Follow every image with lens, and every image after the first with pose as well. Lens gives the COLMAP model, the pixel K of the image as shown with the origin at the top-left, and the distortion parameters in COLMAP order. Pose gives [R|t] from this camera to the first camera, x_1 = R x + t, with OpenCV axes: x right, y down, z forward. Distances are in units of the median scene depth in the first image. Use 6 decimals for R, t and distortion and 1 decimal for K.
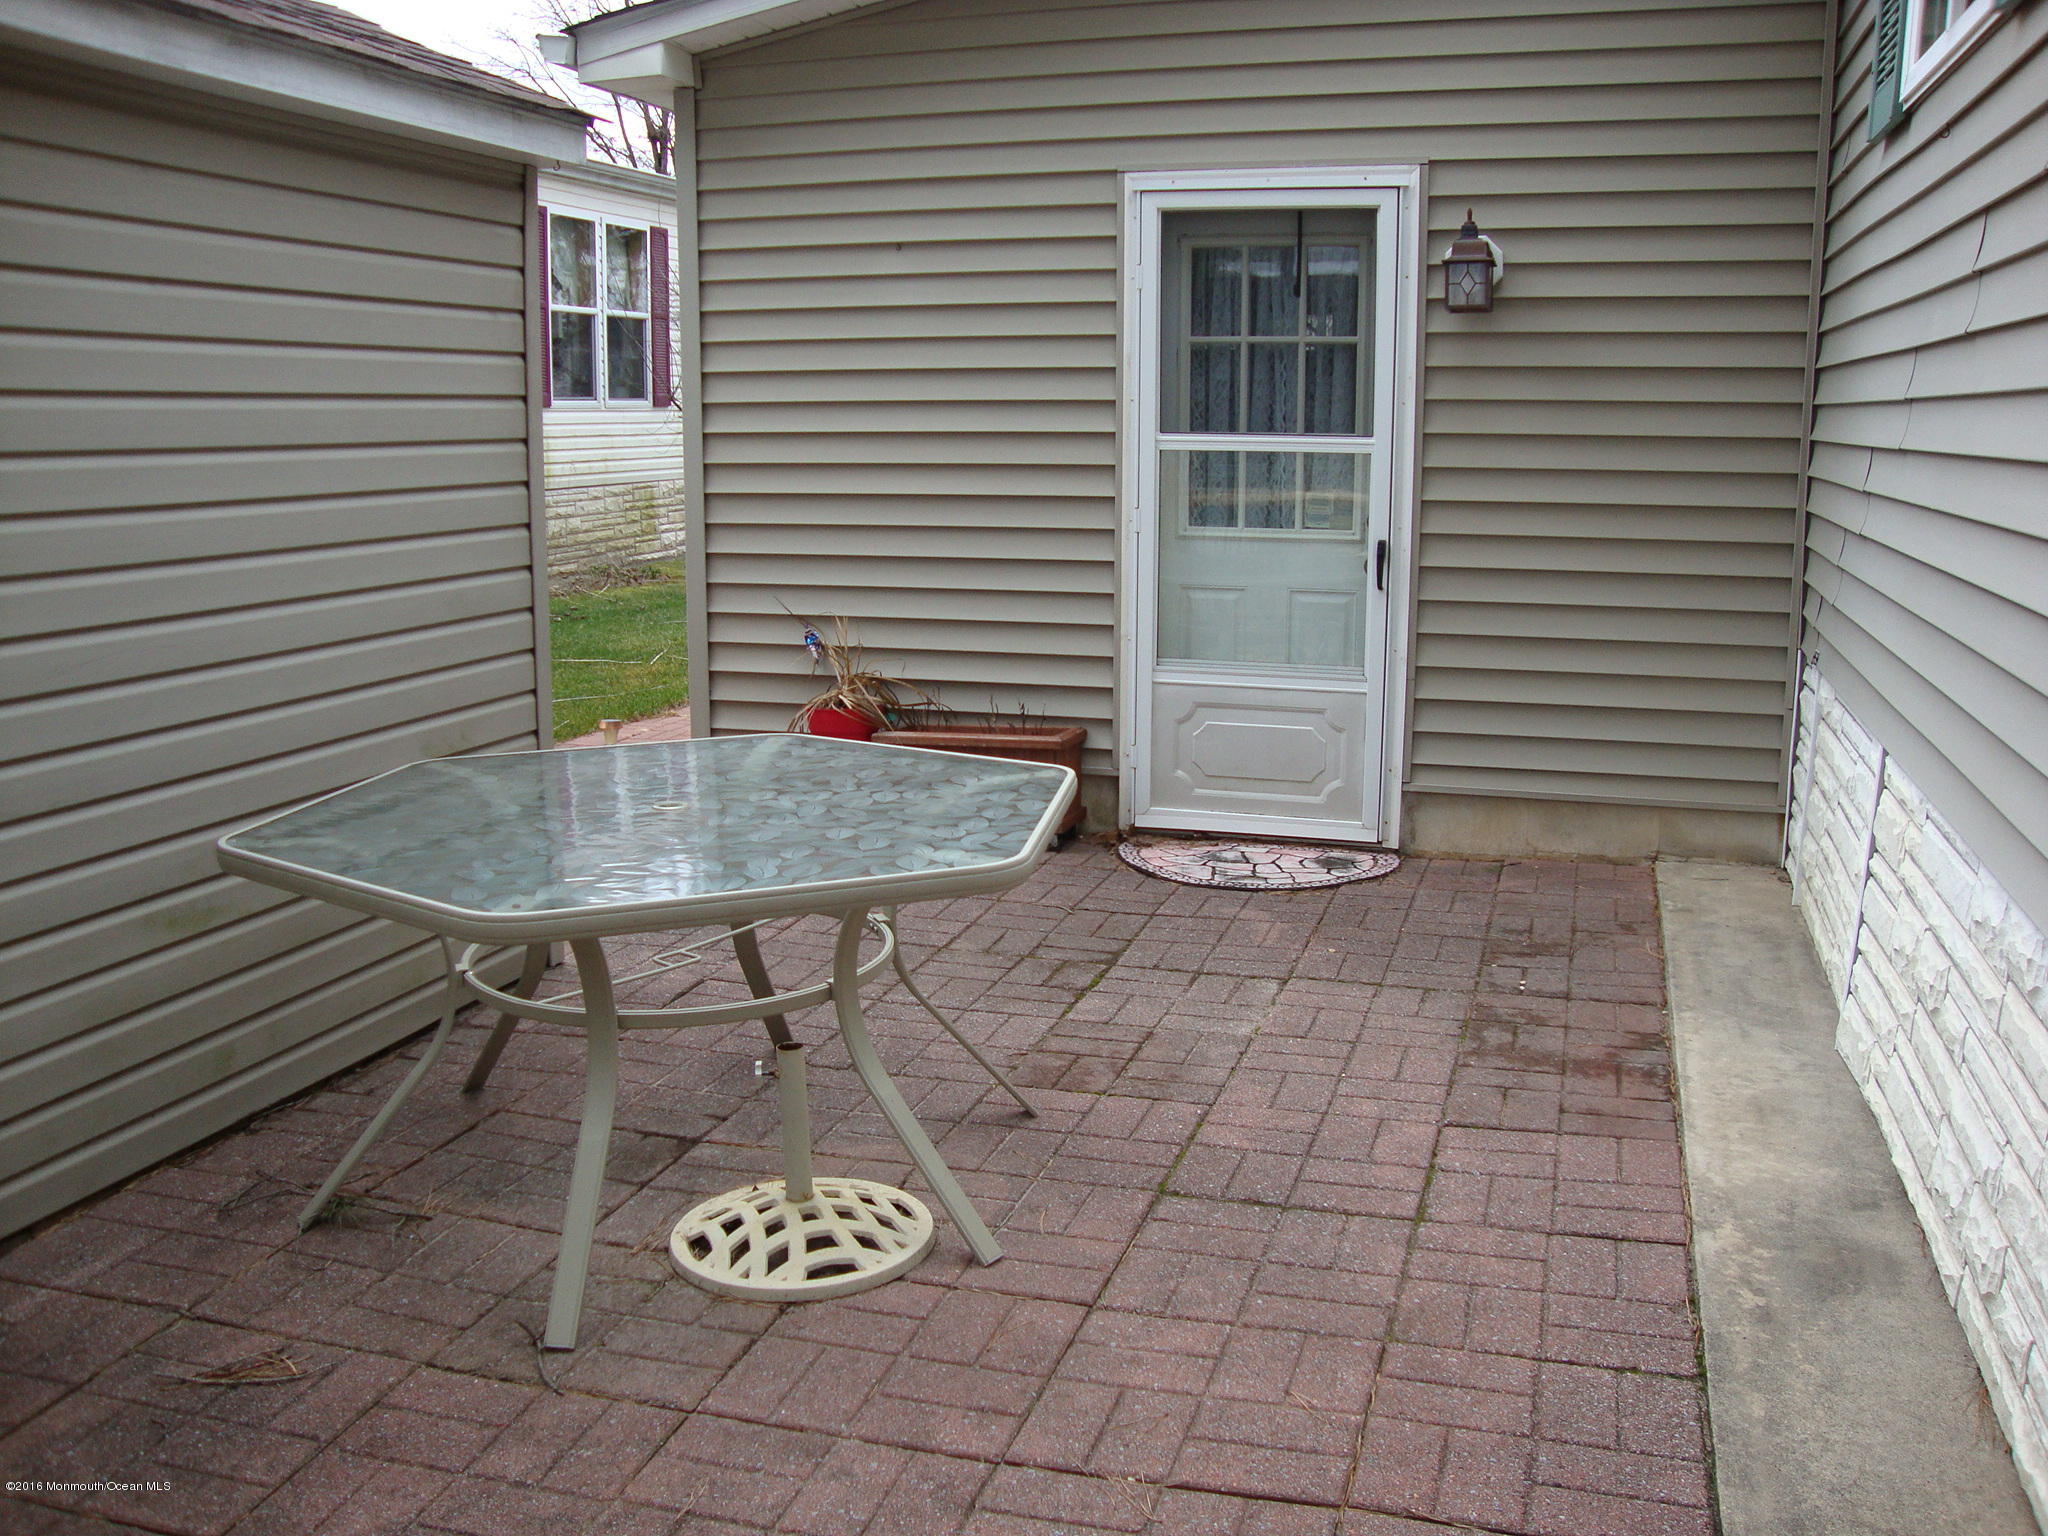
lens RADIAL K [[1830.1, 0, 1020.9], [0, 1830.1, 768.8], [0, 0, 1]] dist [-0.201977, 0.207322]
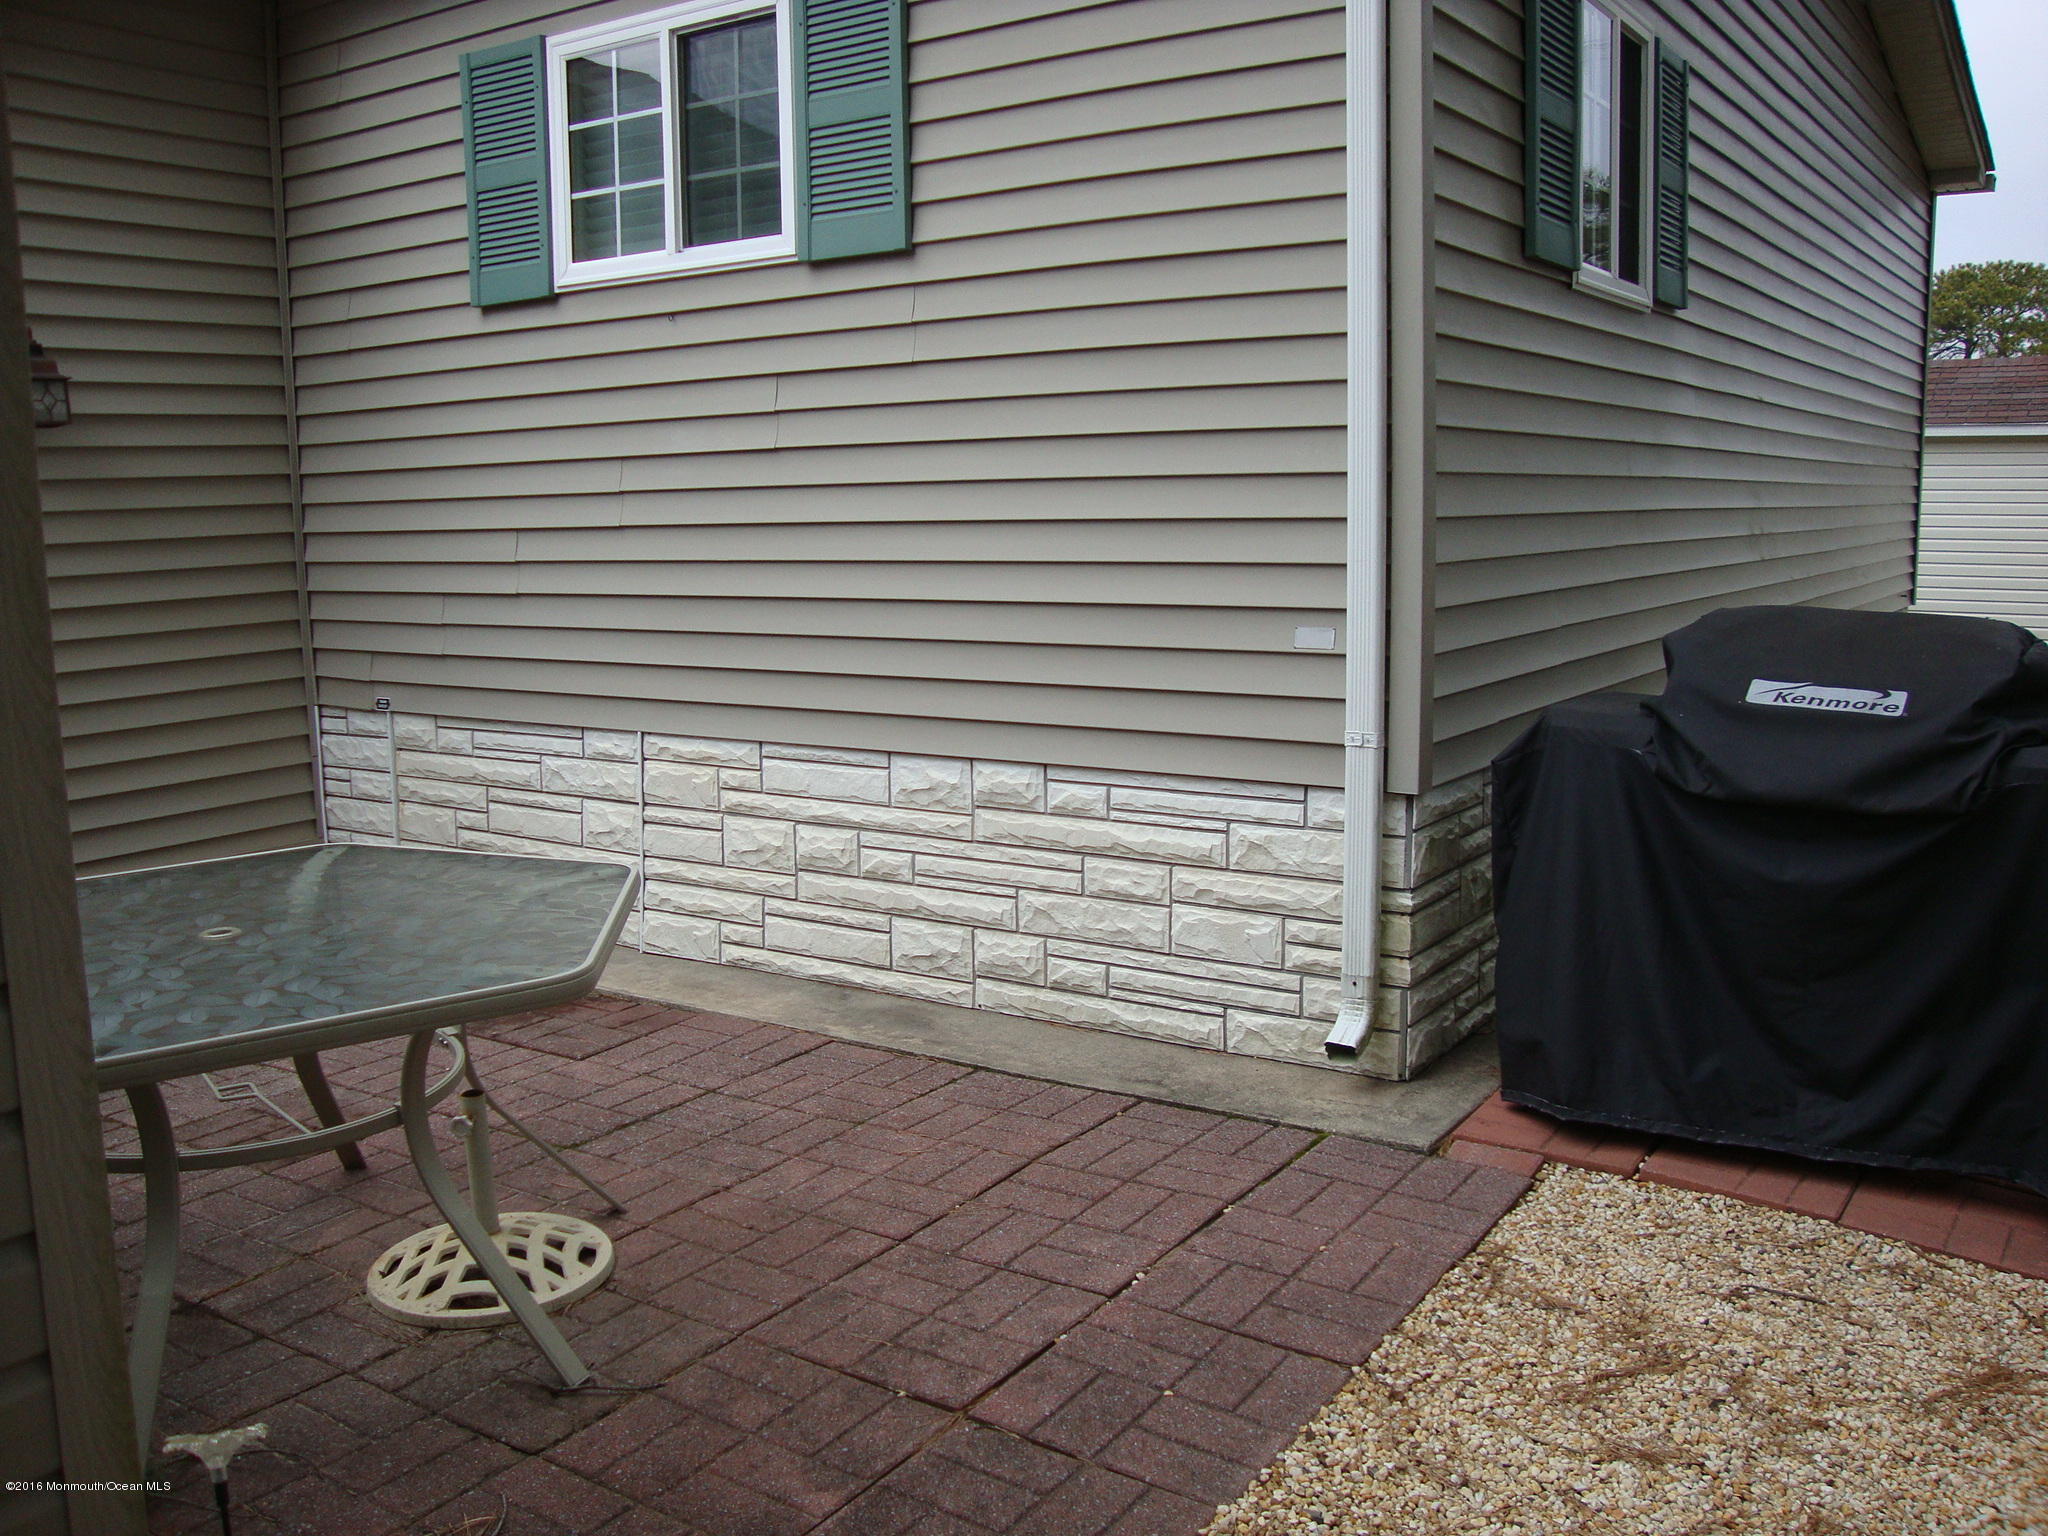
lens RADIAL K [[1830.1, 0, 1022.9], [0, 1830.1, 770.3], [0, 0, 1]] dist [-0.201977, 0.207322]
pose [[0.282326, -0.146981, 0.947992, -1.066560], [0.201354, 0.975260, 0.091242, -0.070196], [-0.937949, 0.165122, 0.304936, 0.344822]]
